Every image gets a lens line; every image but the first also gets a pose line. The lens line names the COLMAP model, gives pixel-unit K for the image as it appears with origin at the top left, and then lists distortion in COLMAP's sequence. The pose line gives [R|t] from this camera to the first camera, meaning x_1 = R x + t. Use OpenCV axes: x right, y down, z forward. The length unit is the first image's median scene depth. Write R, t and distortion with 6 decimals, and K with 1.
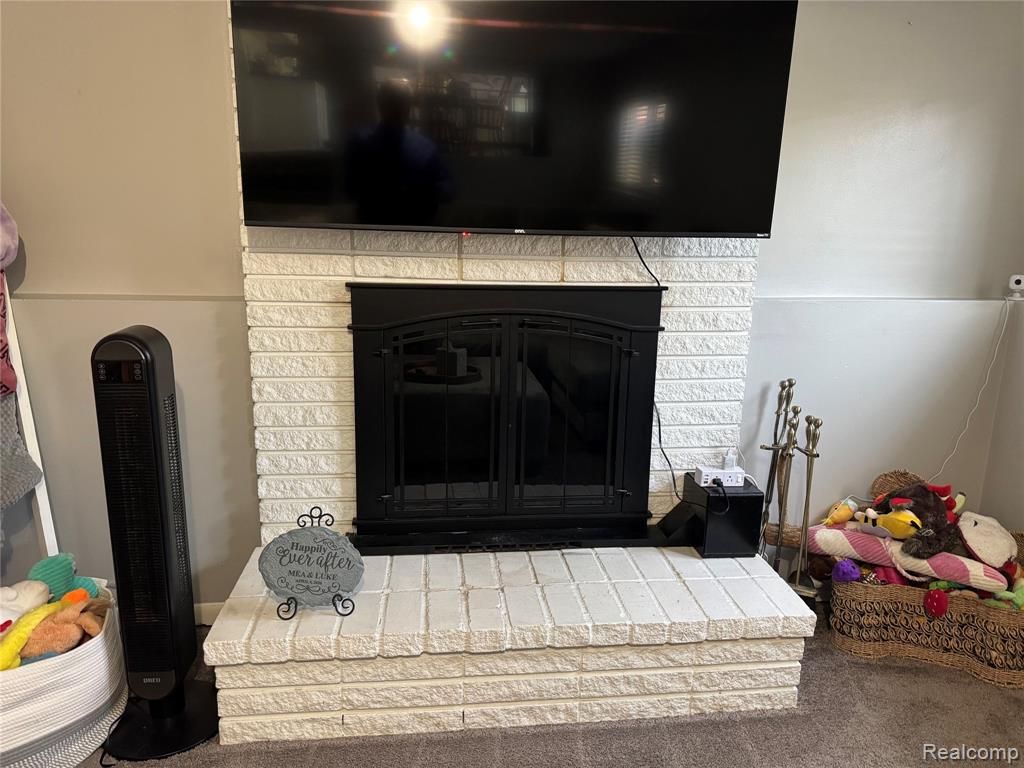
lens RADIAL K [[724.7, 0, 517.5], [0, 724.7, 387.0], [0, 0, 1]] dist [0.024205, -0.009139]
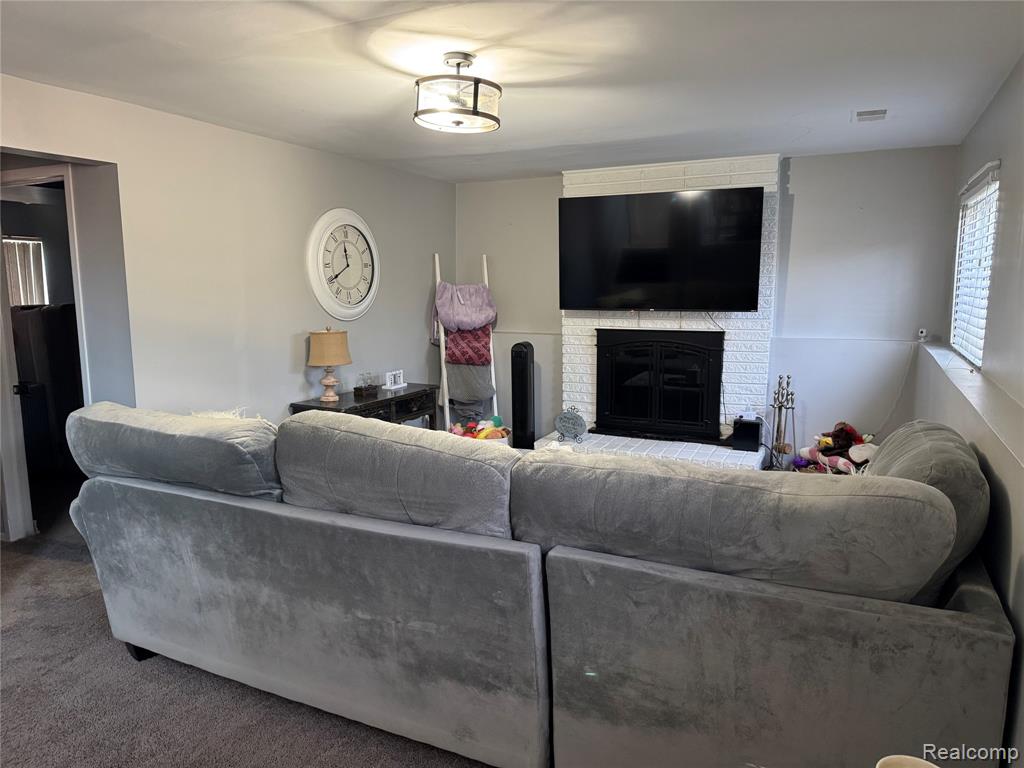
lens RADIAL K [[724.7, 0, 510.9], [0, 724.7, 384.8], [0, 0, 1]] dist [0.024205, -0.009139]
pose [[0.848988, 0.050019, -0.526039, 0.879229], [-0.089175, 0.994794, -0.049331, 0.213896], [0.520833, 0.088791, 0.849029, -1.359922]]
